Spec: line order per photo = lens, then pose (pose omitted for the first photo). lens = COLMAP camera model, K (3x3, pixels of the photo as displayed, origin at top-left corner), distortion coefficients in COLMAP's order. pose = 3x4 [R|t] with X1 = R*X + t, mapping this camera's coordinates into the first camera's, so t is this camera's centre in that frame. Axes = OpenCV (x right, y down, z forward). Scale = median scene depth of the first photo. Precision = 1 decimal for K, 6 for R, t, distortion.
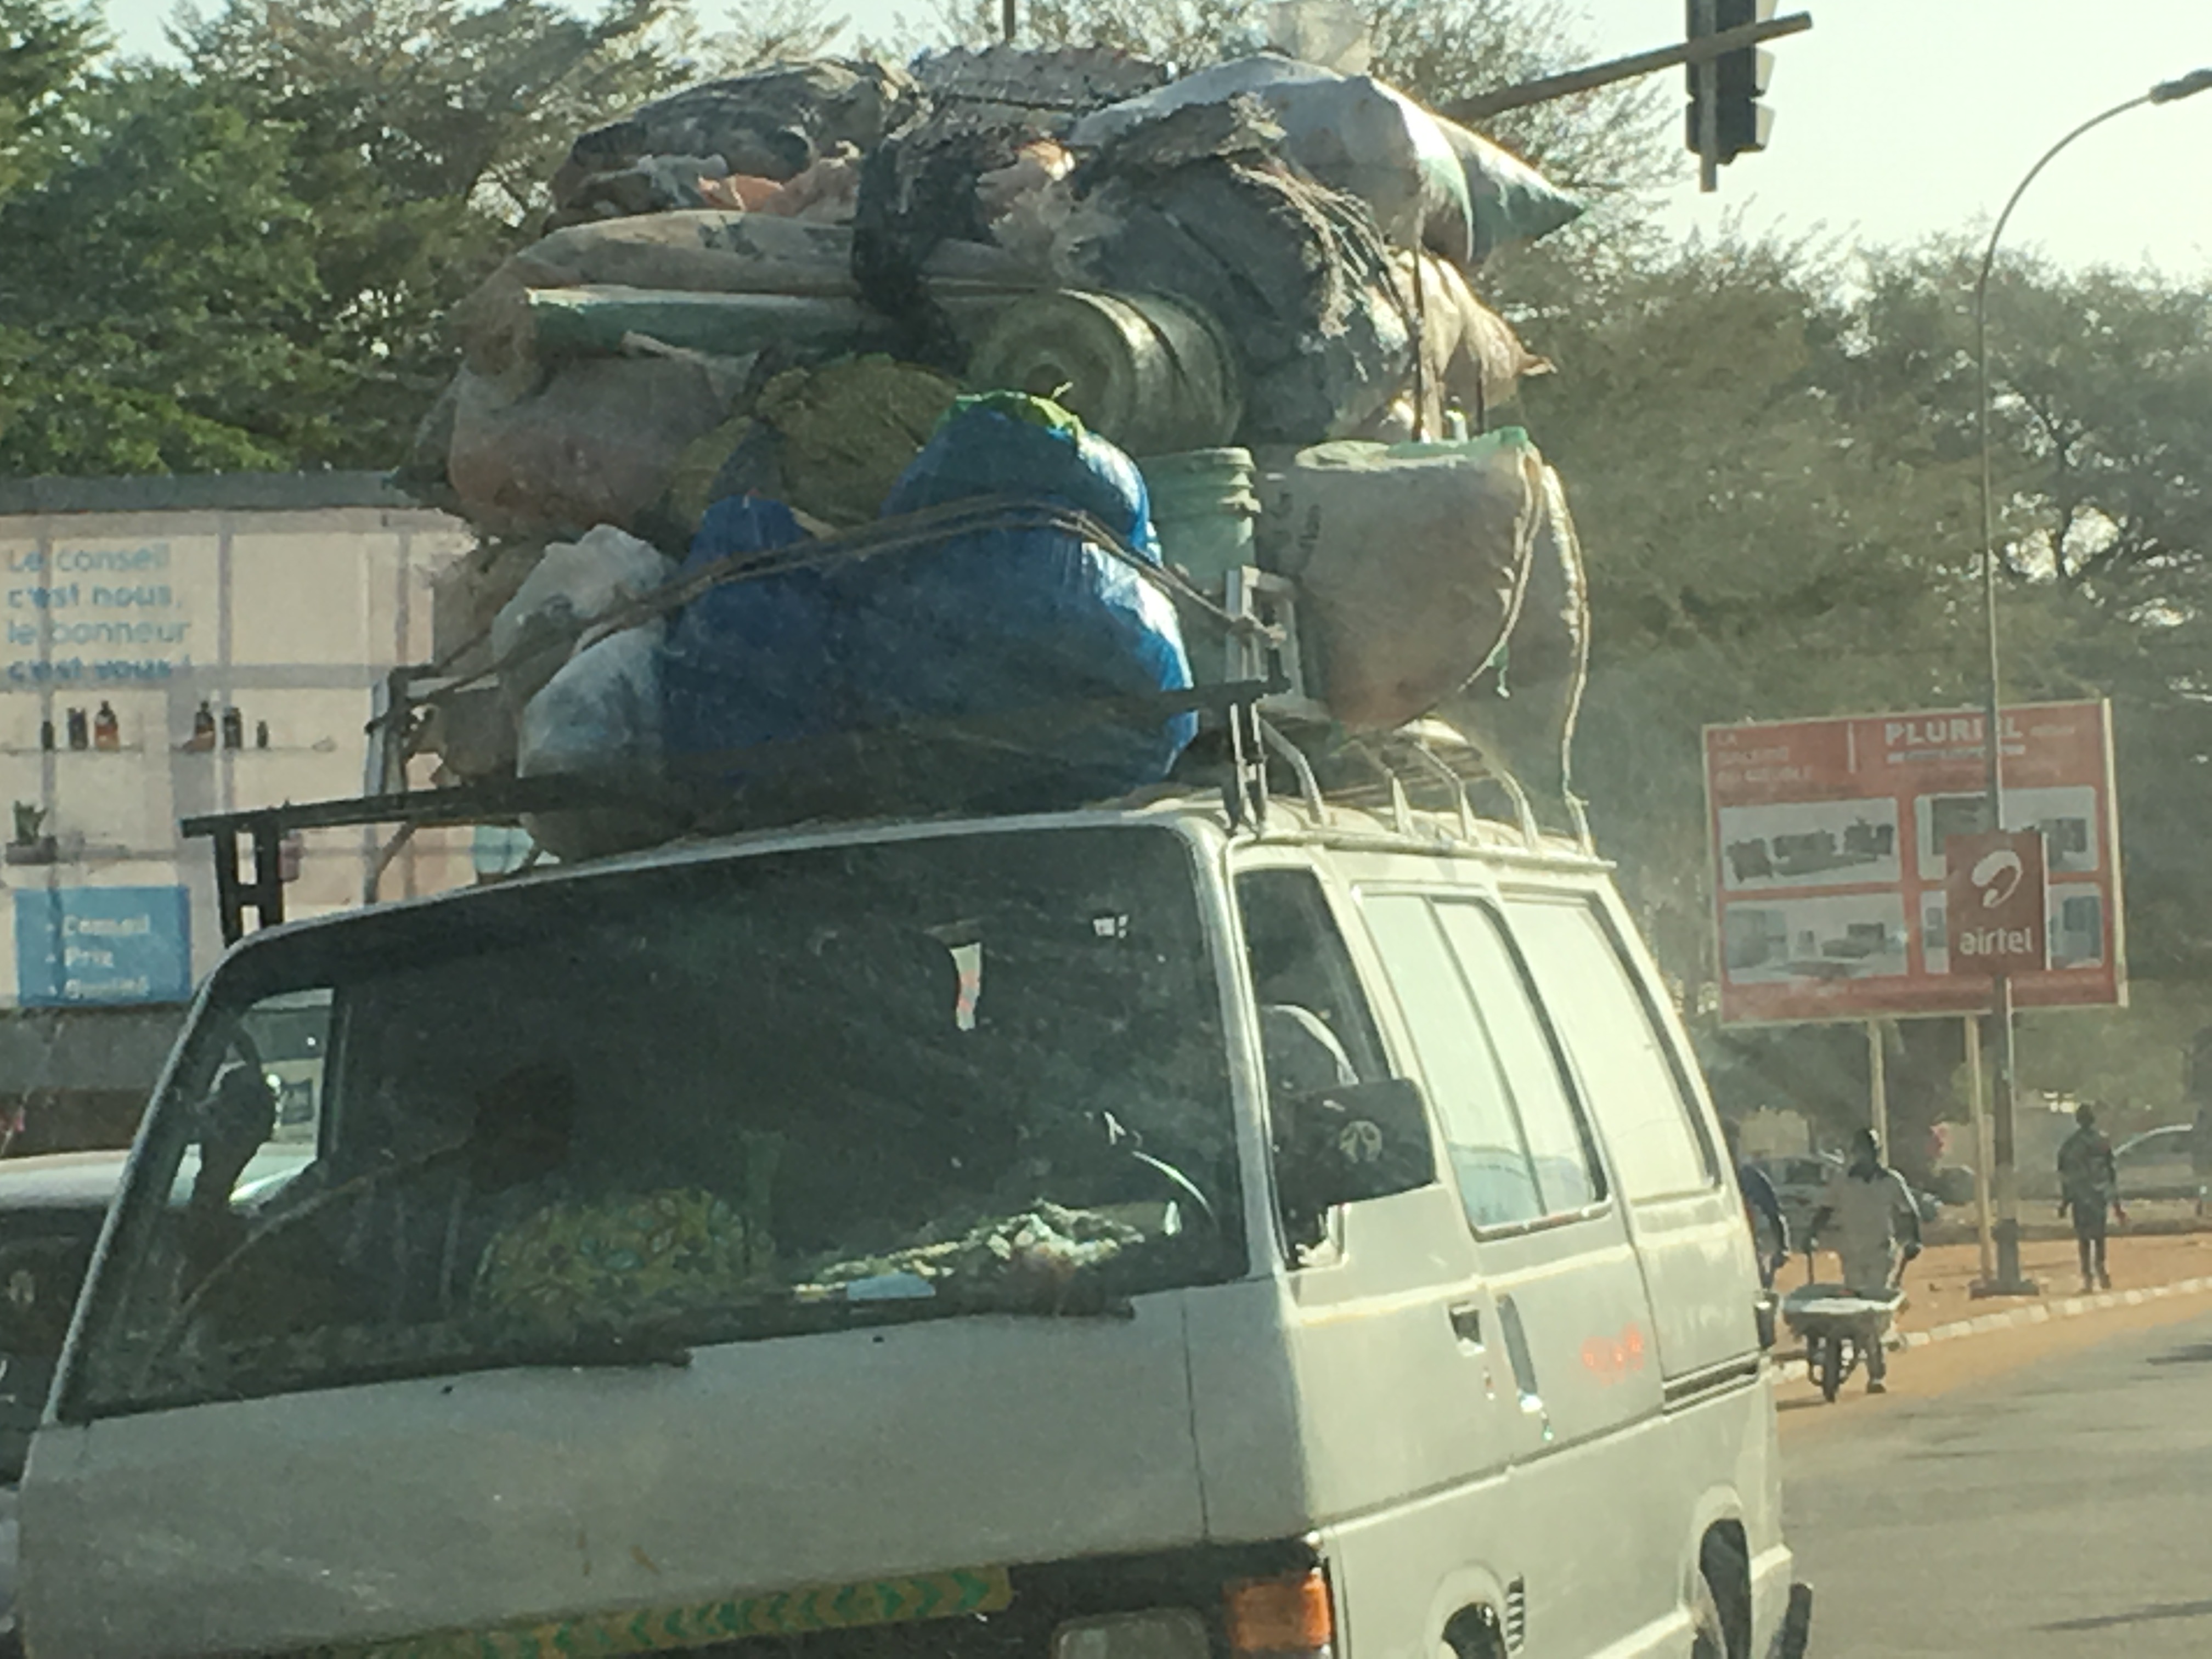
lens RADIAL K [[7968.1, 0, 1106.0], [0, 7968.1, 829.5], [0, 0, 1]] dist [-1.628900, 28.235142]
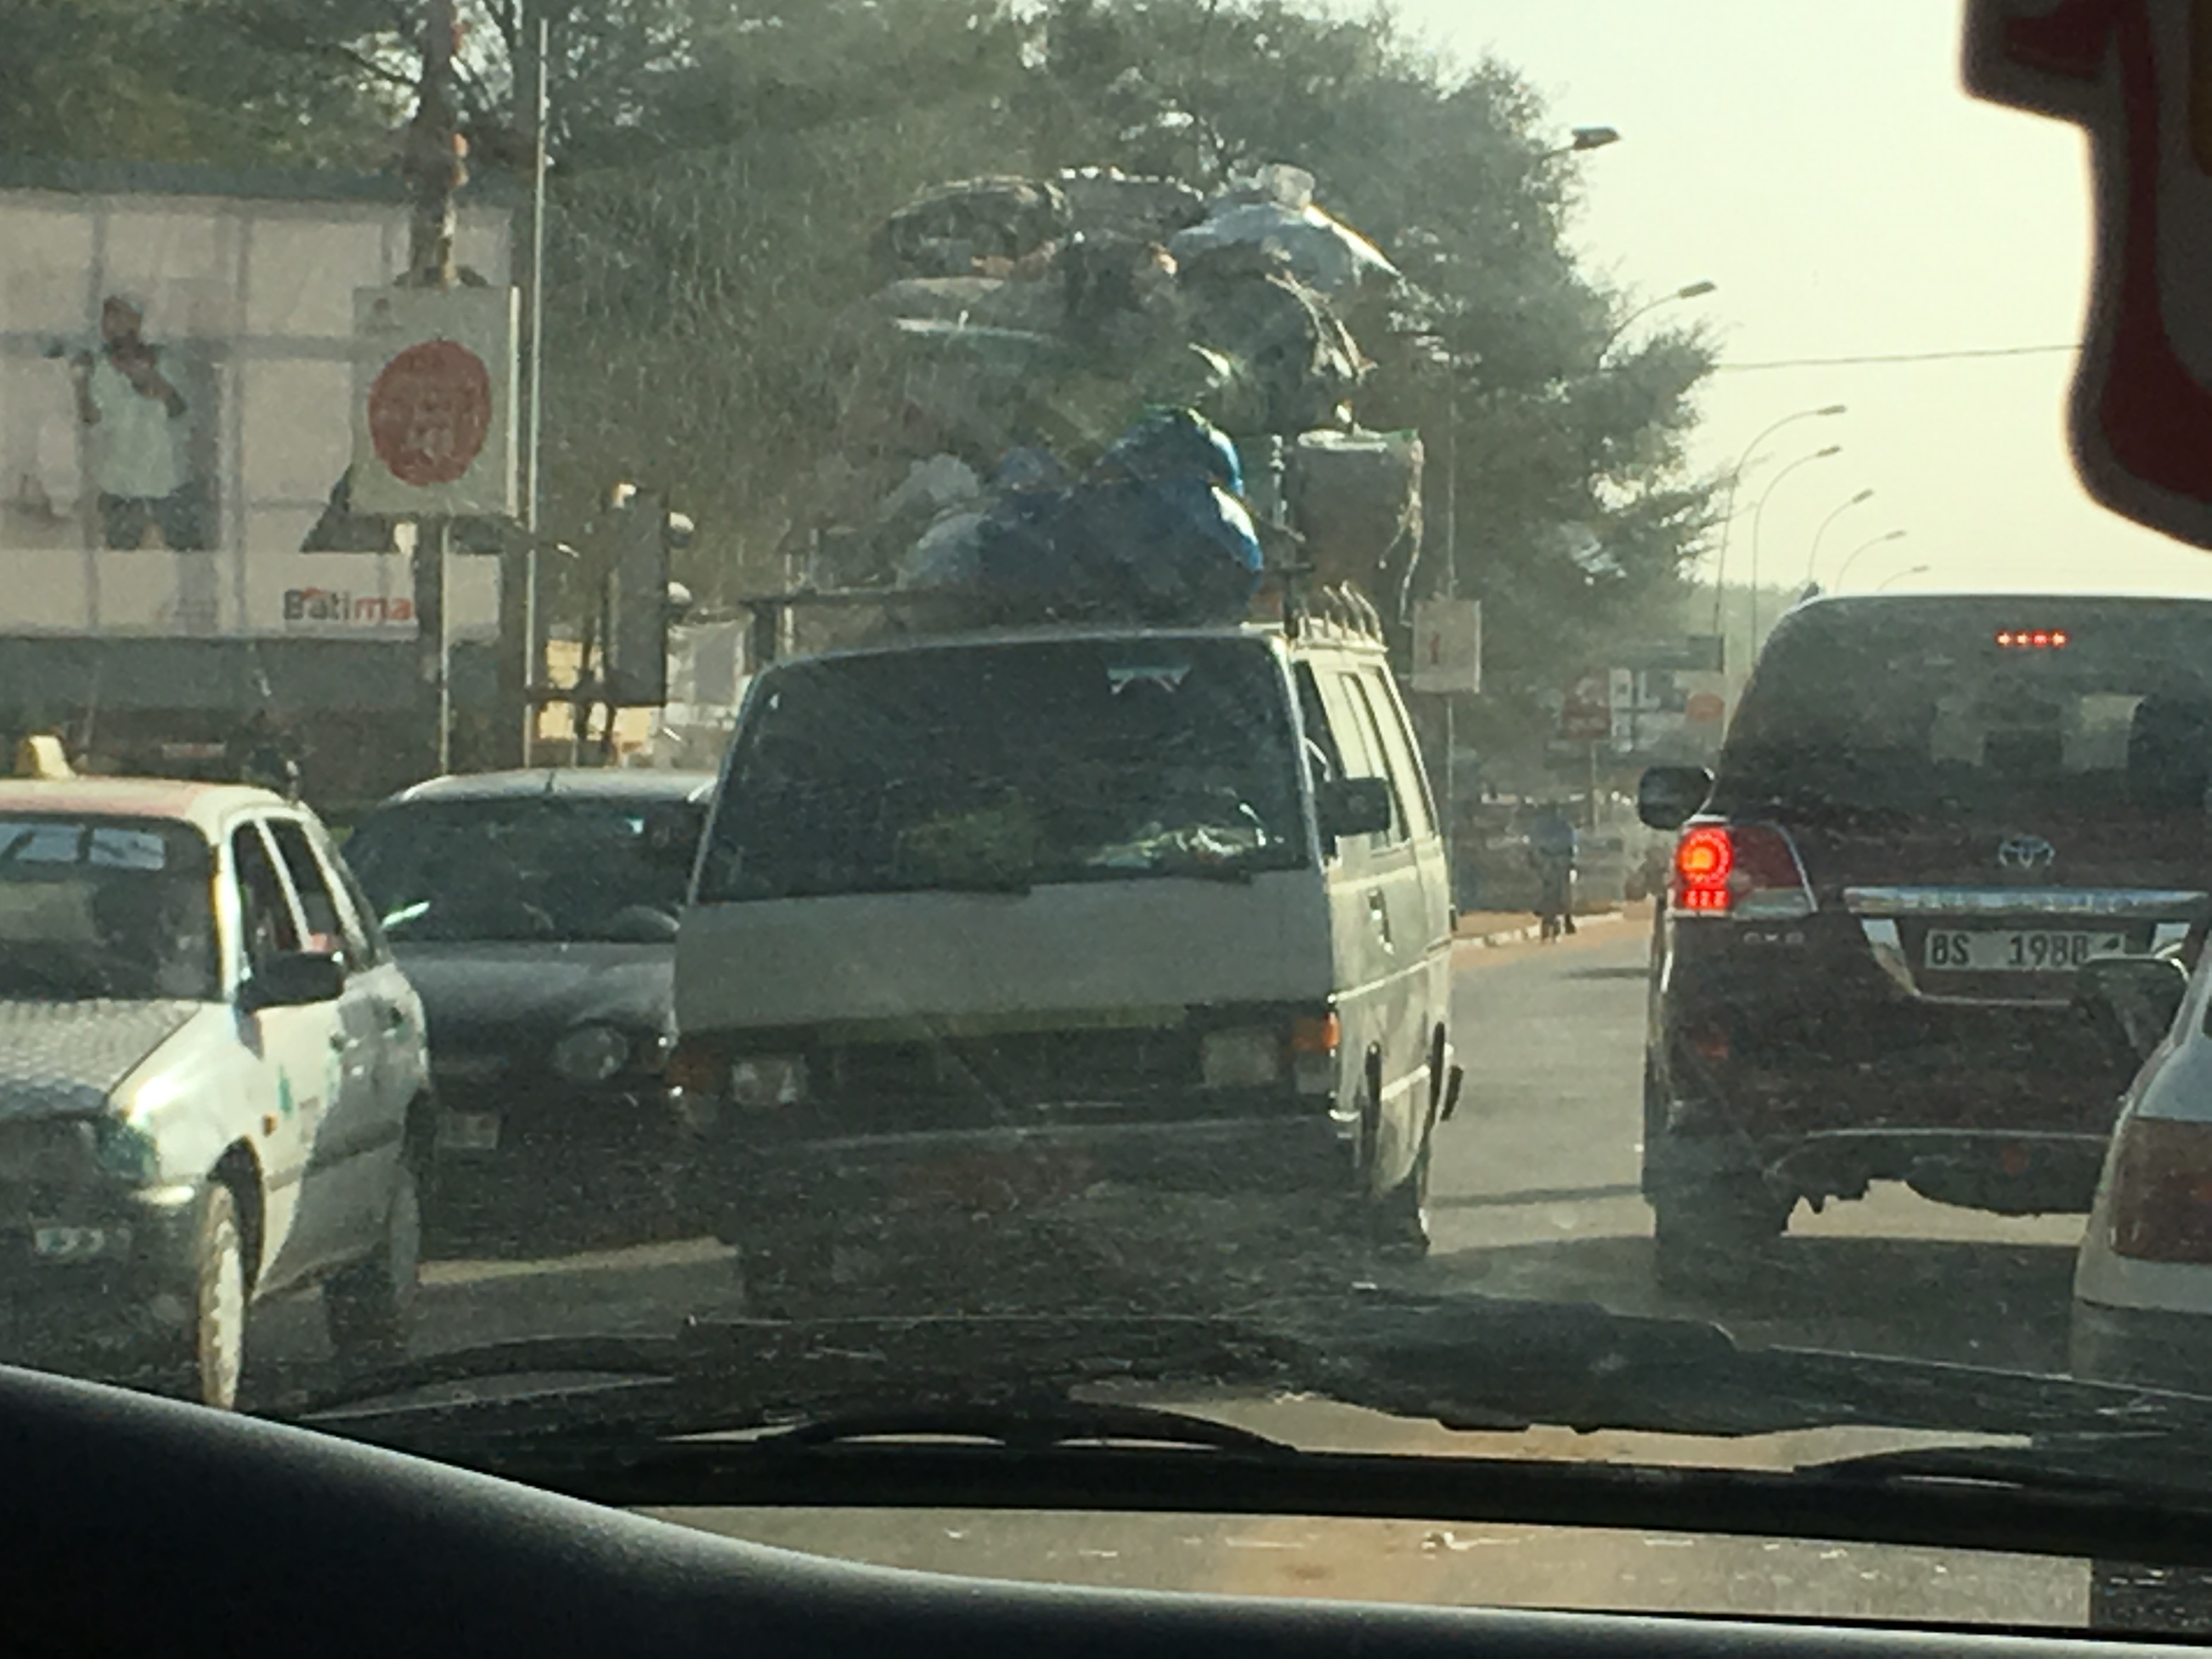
lens RADIAL K [[7923.8, 0, 1106.0], [0, 7923.8, 829.5], [0, 0, 1]] dist [3.343329, -234.520542]
pose [[0.991011, 0.057959, 0.120572, -0.244782], [-0.063111, 0.997230, 0.039357, -0.026113], [-0.117957, -0.046612, 0.991924, -0.887966]]
